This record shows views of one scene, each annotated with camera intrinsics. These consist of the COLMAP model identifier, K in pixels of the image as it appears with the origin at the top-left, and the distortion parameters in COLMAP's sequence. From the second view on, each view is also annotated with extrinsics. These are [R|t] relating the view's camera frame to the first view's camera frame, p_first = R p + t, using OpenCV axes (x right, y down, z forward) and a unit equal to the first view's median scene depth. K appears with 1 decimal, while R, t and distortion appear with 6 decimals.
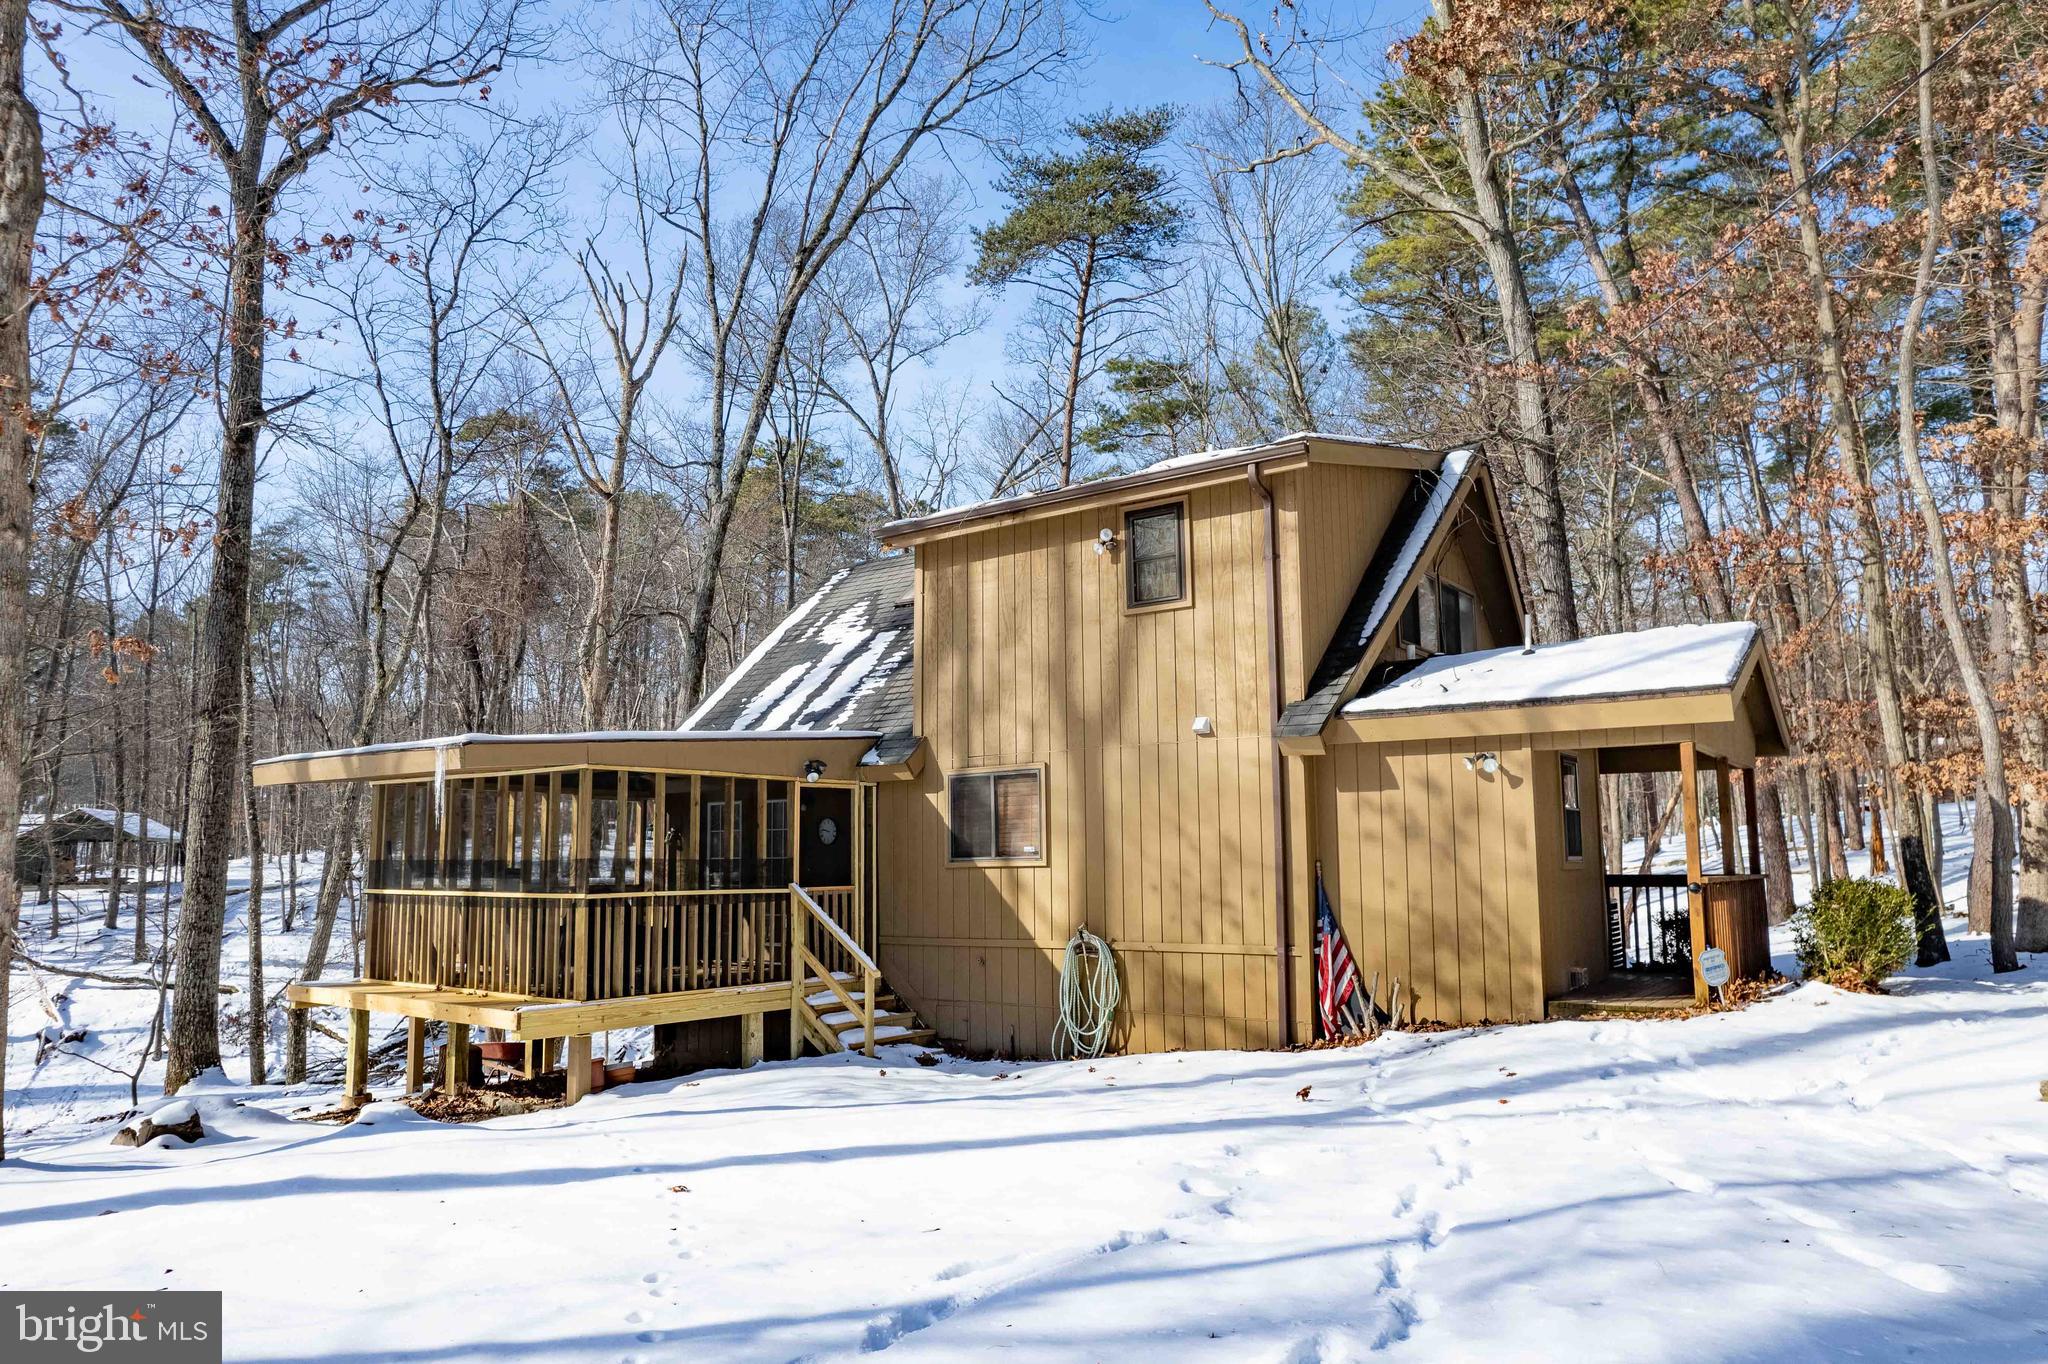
lens RADIAL K [[1273.1, 0, 1024.0], [0, 1273.1, 682.0], [0, 0, 1]] dist [-0.080974, 0.047337]
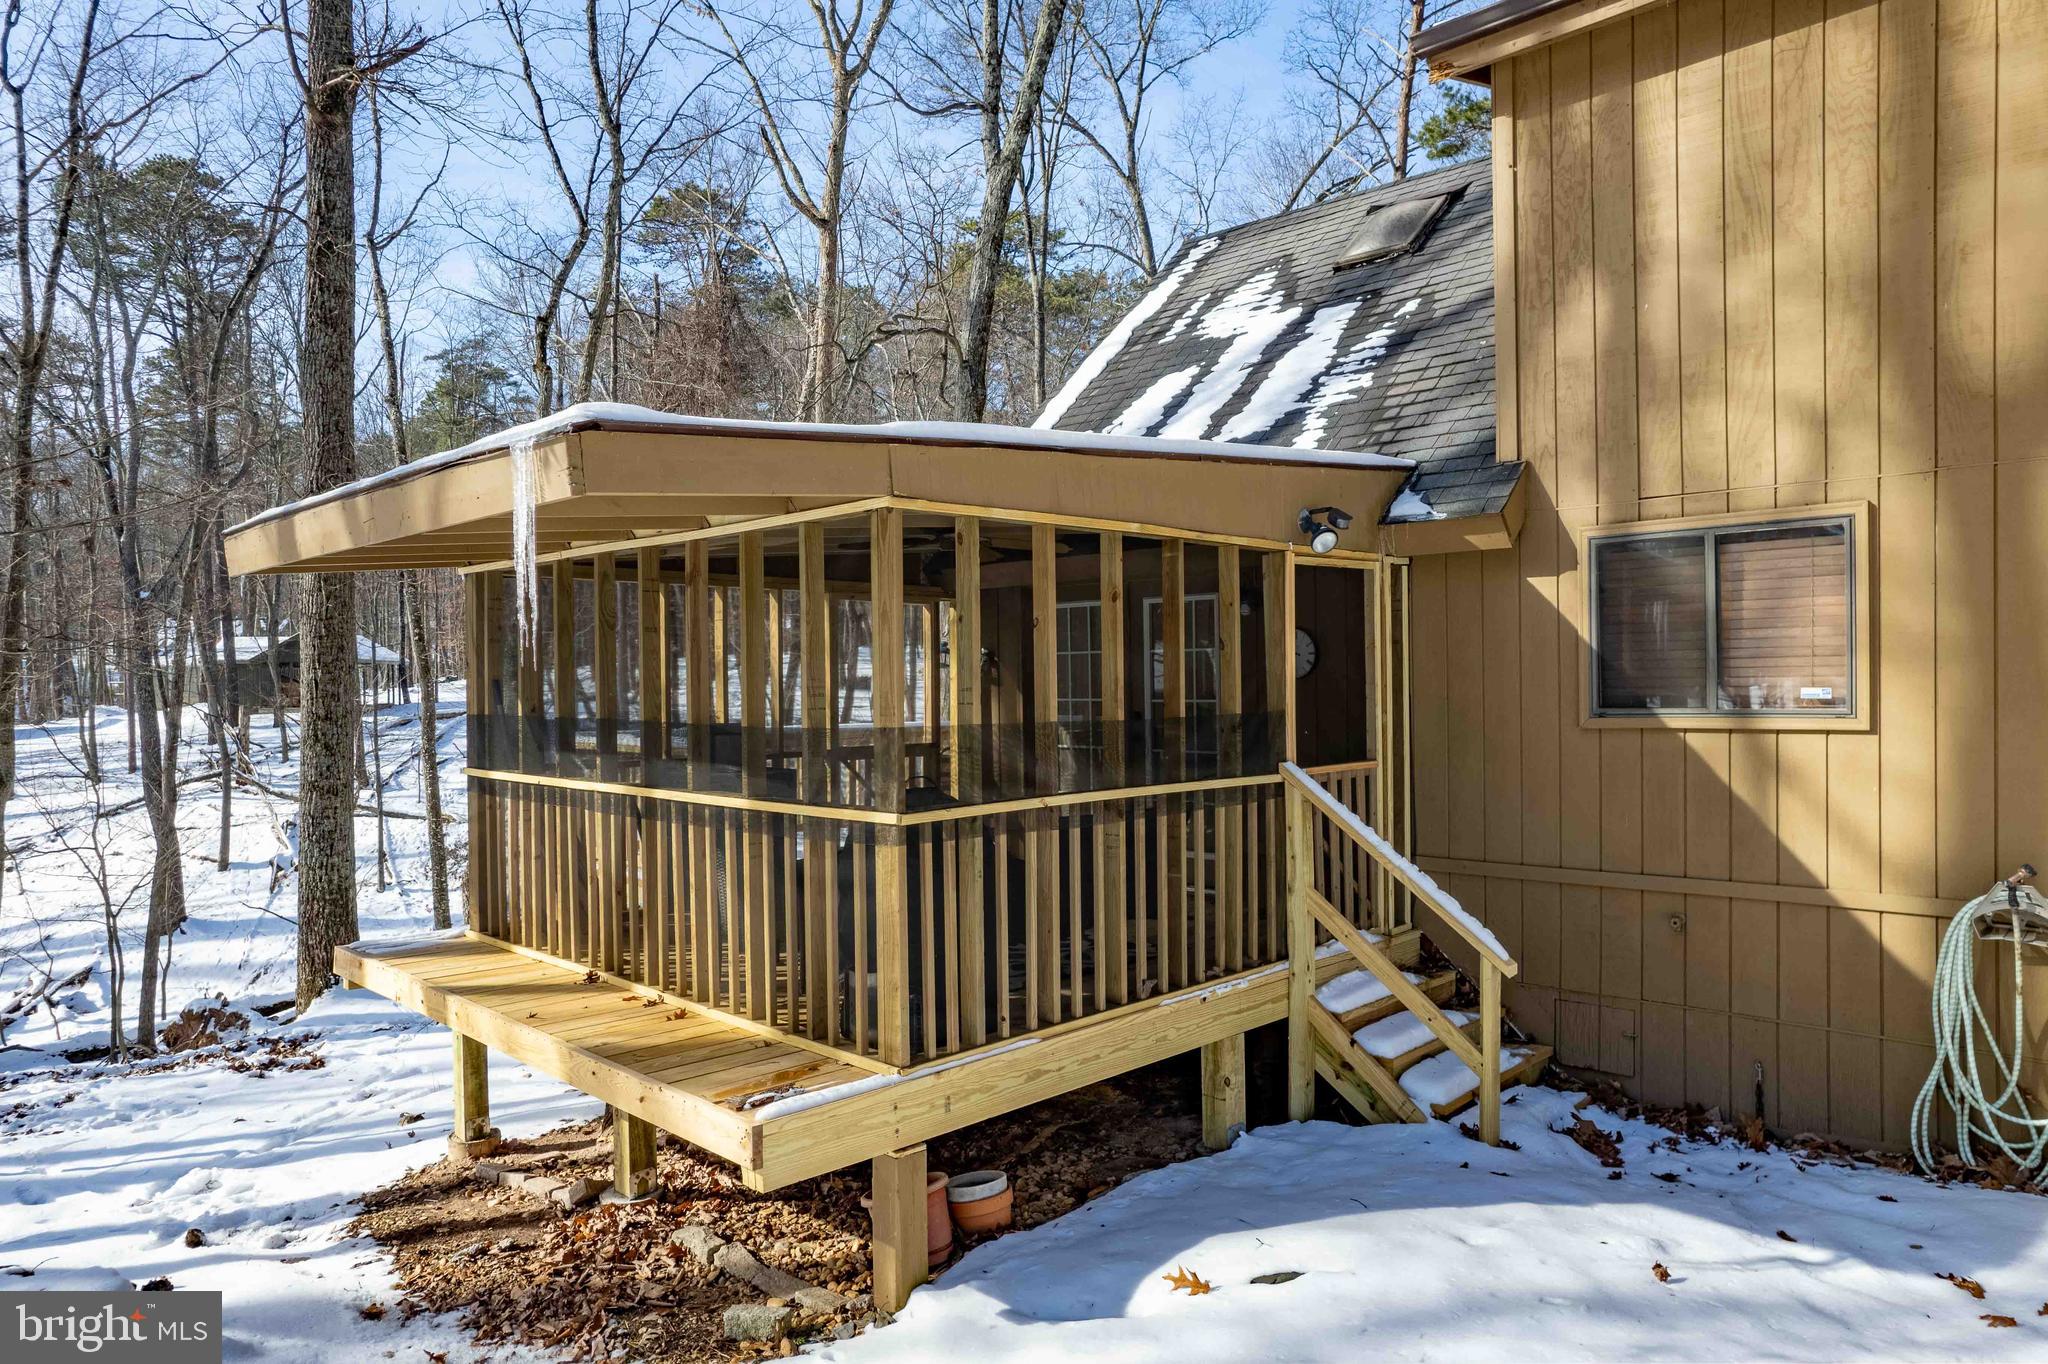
lens RADIAL K [[1324.5, 0, 1024.0], [0, 1324.5, 682.0], [0, 0, 1]] dist [-0.051328, -0.000091]
pose [[0.986716, 0.001164, -0.162448, -0.186327], [0.022241, 0.989591, 0.142182, 0.051148], [0.160922, -0.143906, 0.976420, 0.463503]]
